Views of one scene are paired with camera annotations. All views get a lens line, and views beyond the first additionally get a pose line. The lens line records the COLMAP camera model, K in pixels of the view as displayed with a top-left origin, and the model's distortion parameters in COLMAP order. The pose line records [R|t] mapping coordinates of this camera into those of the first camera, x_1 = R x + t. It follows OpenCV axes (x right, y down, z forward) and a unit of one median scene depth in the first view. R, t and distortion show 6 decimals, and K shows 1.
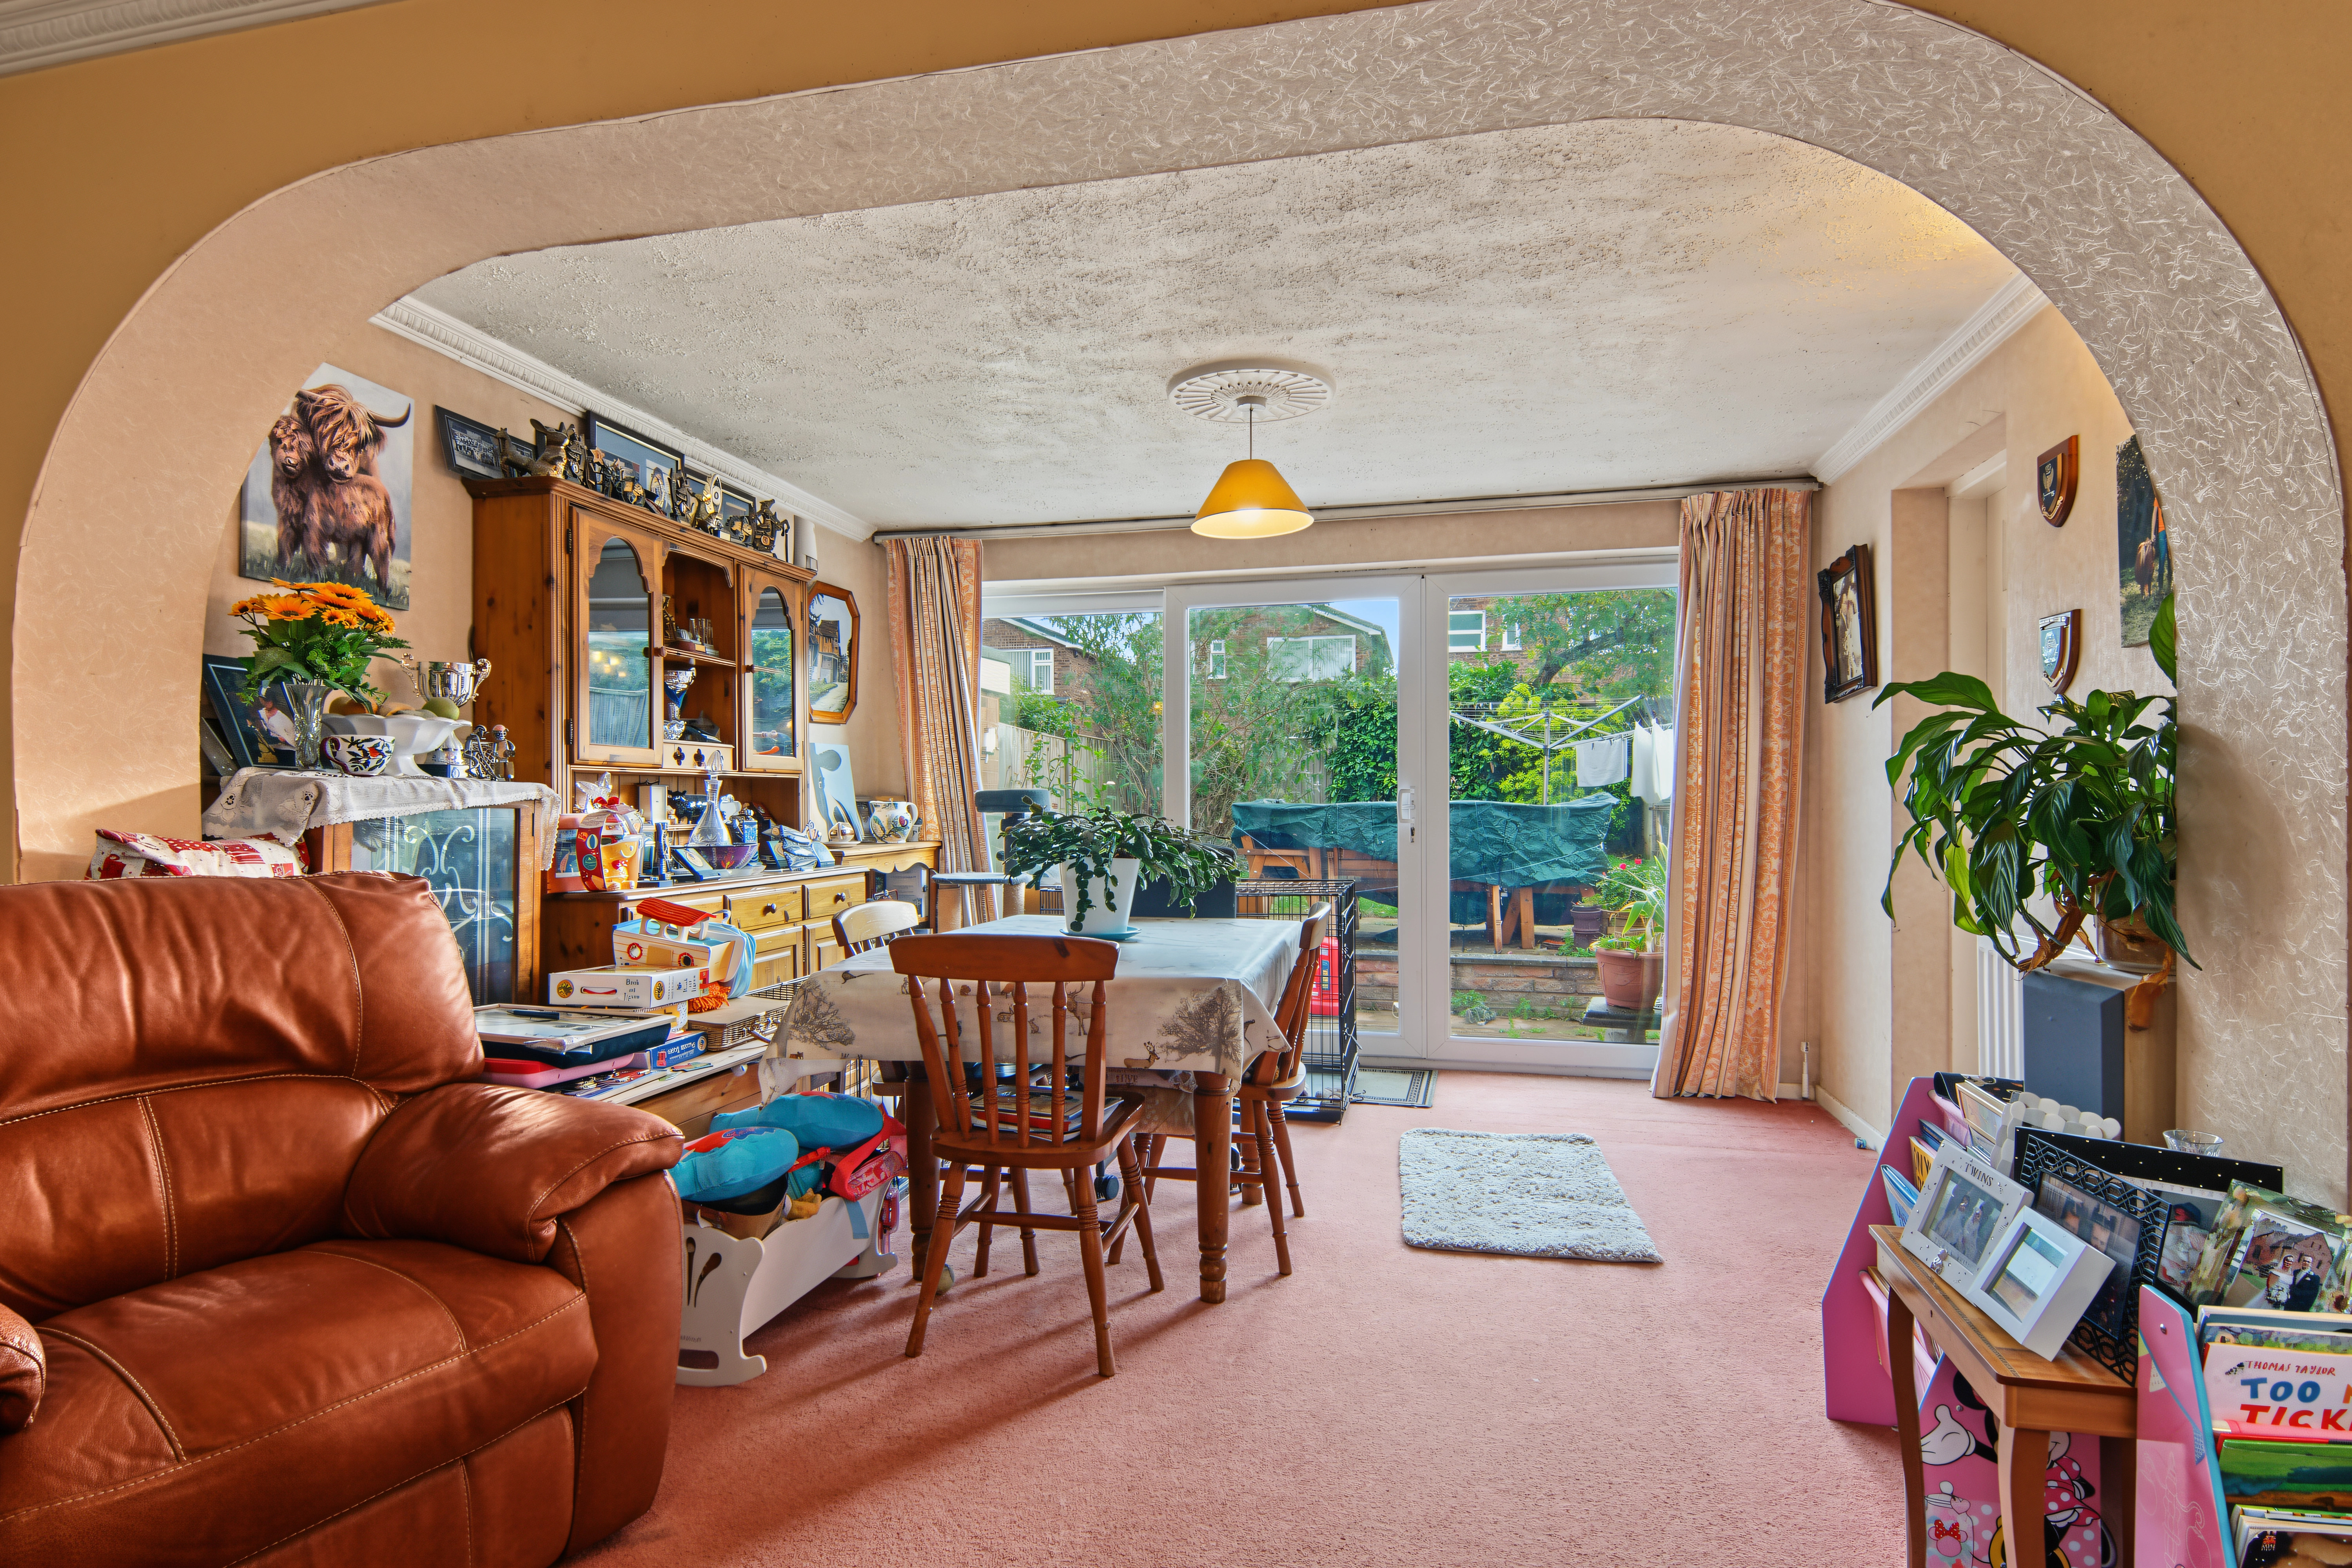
lens RADIAL K [[1222.8, 0, 1176.0], [0, 1222.8, 798.3], [0, 0, 1]] dist [0.033918, -0.027655]
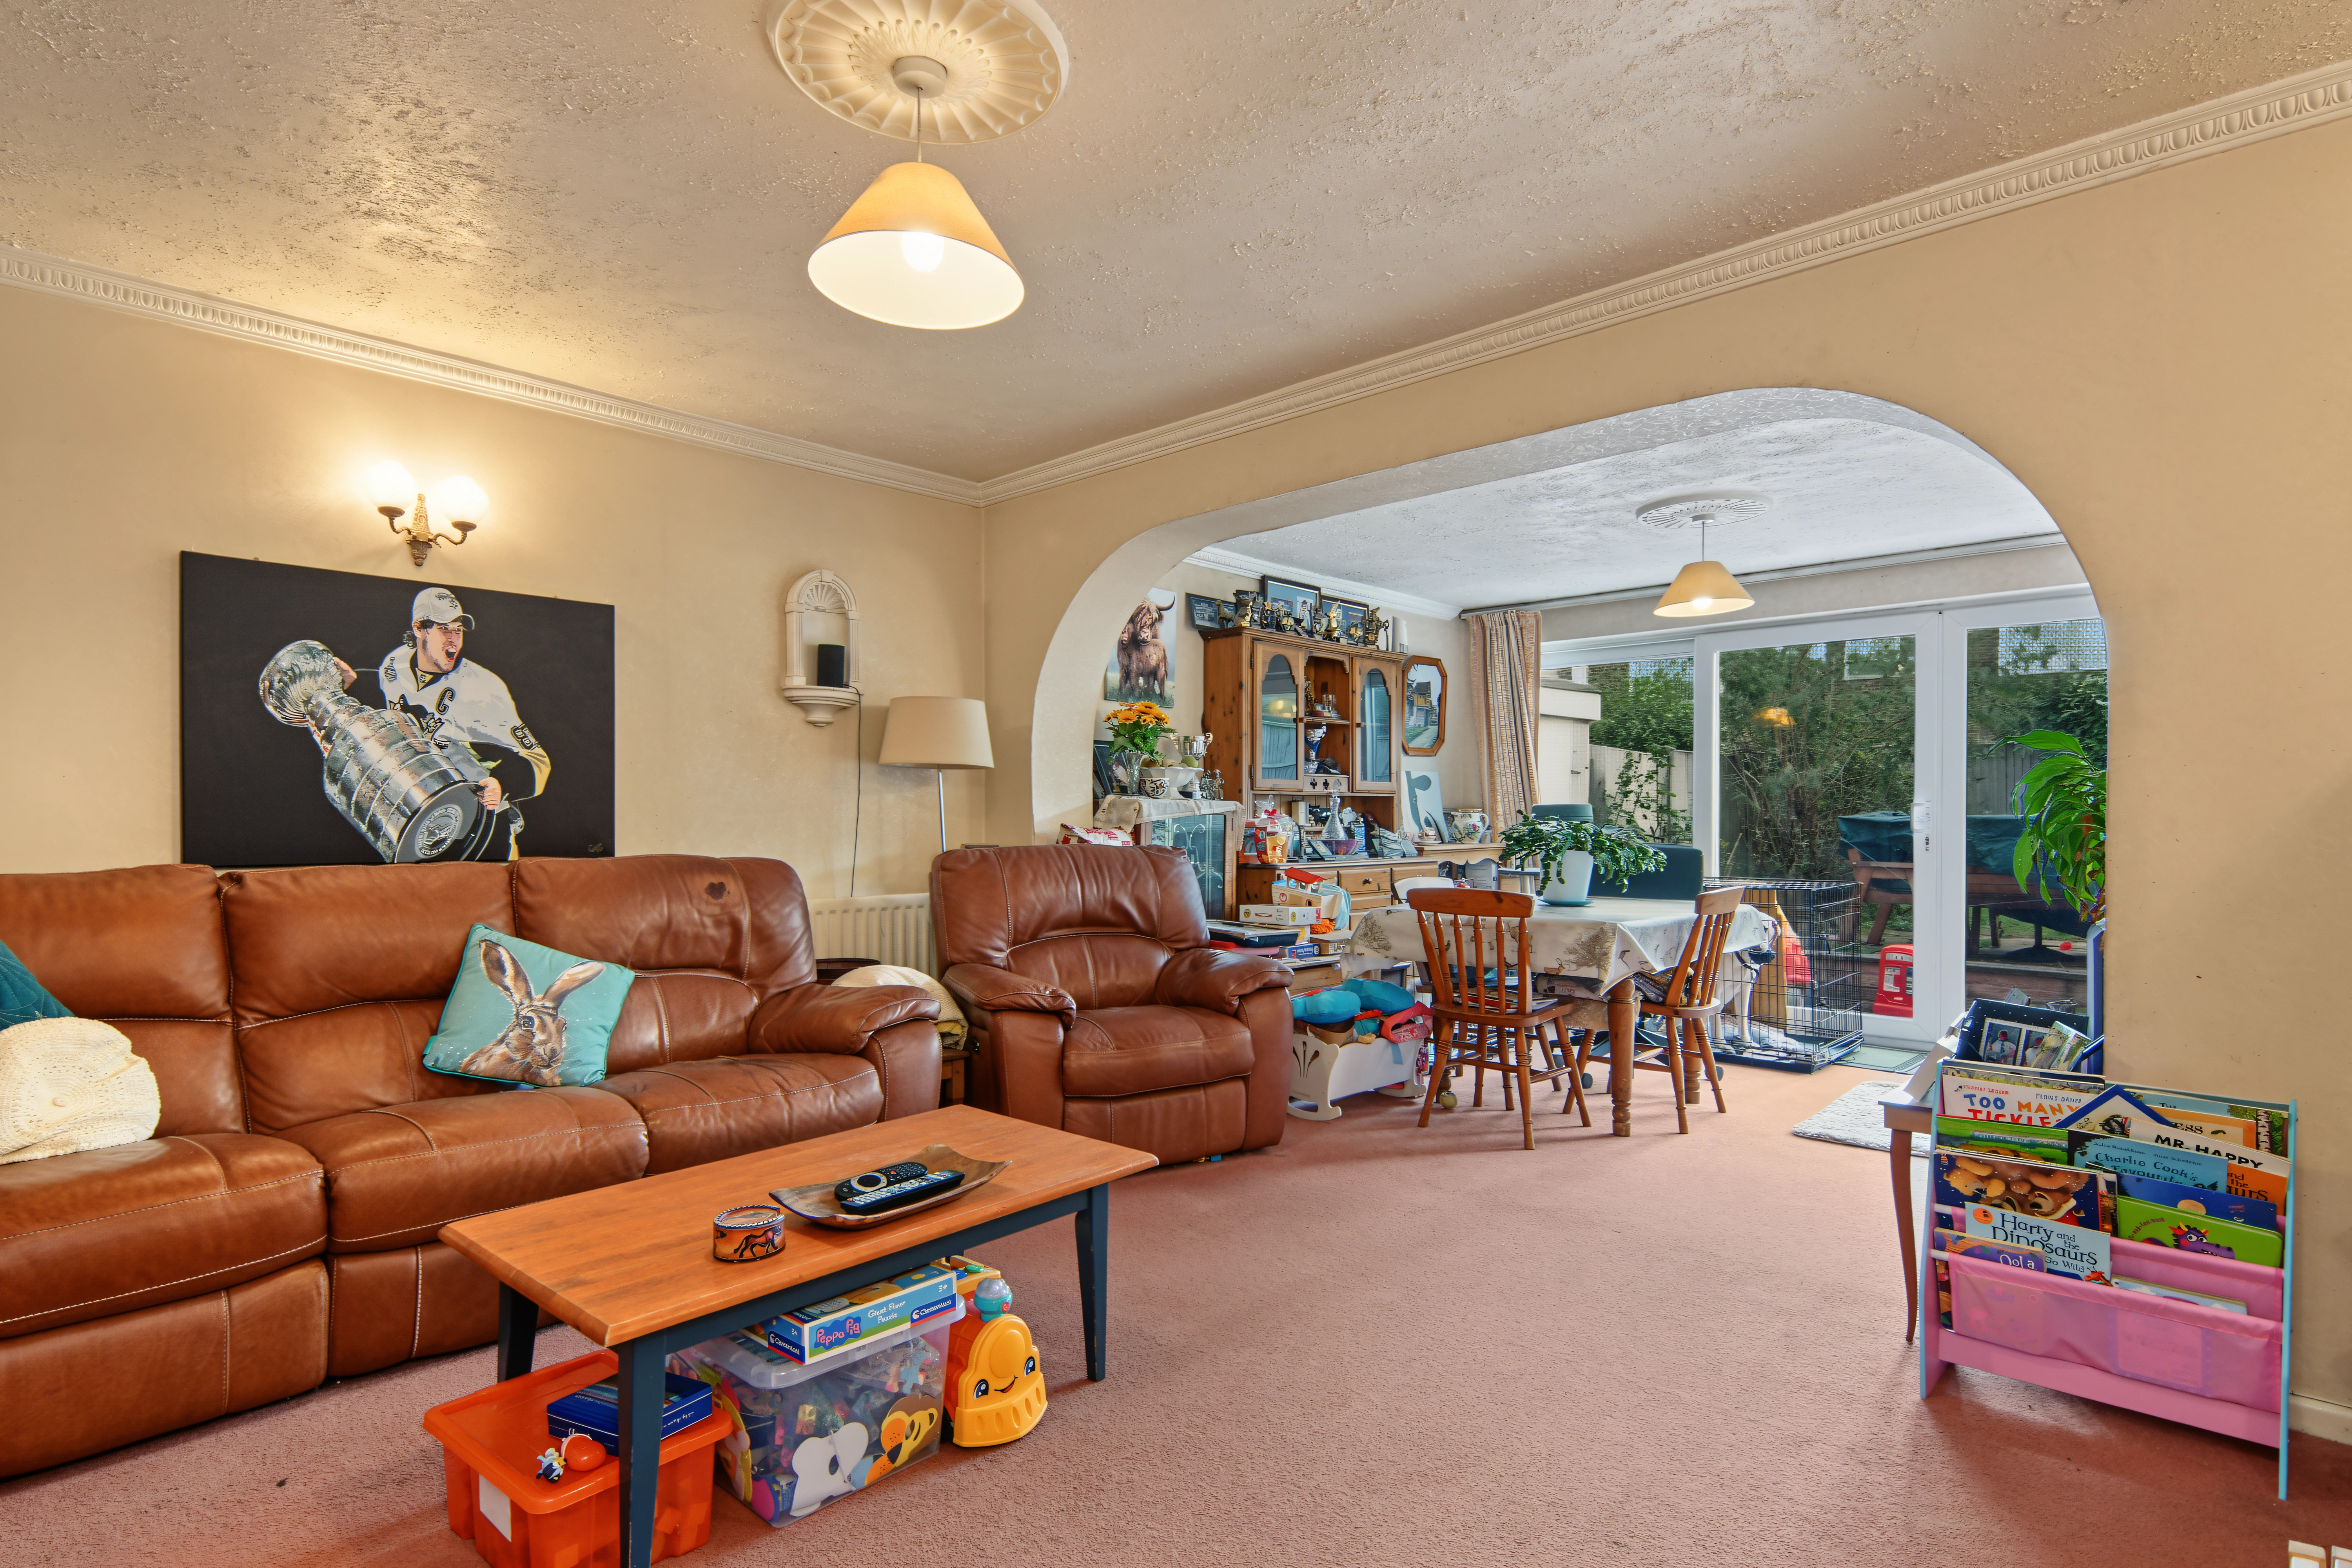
lens RADIAL K [[1222.8, 0, 1176.0], [0, 1222.8, 798.3], [0, 0, 1]] dist [0.033918, -0.027655]
pose [[0.860290, -0.002966, -0.509797, 0.317326], [-0.002057, 0.999955, -0.009289, -0.000115], [0.509802, 0.009040, 0.860244, -0.578042]]
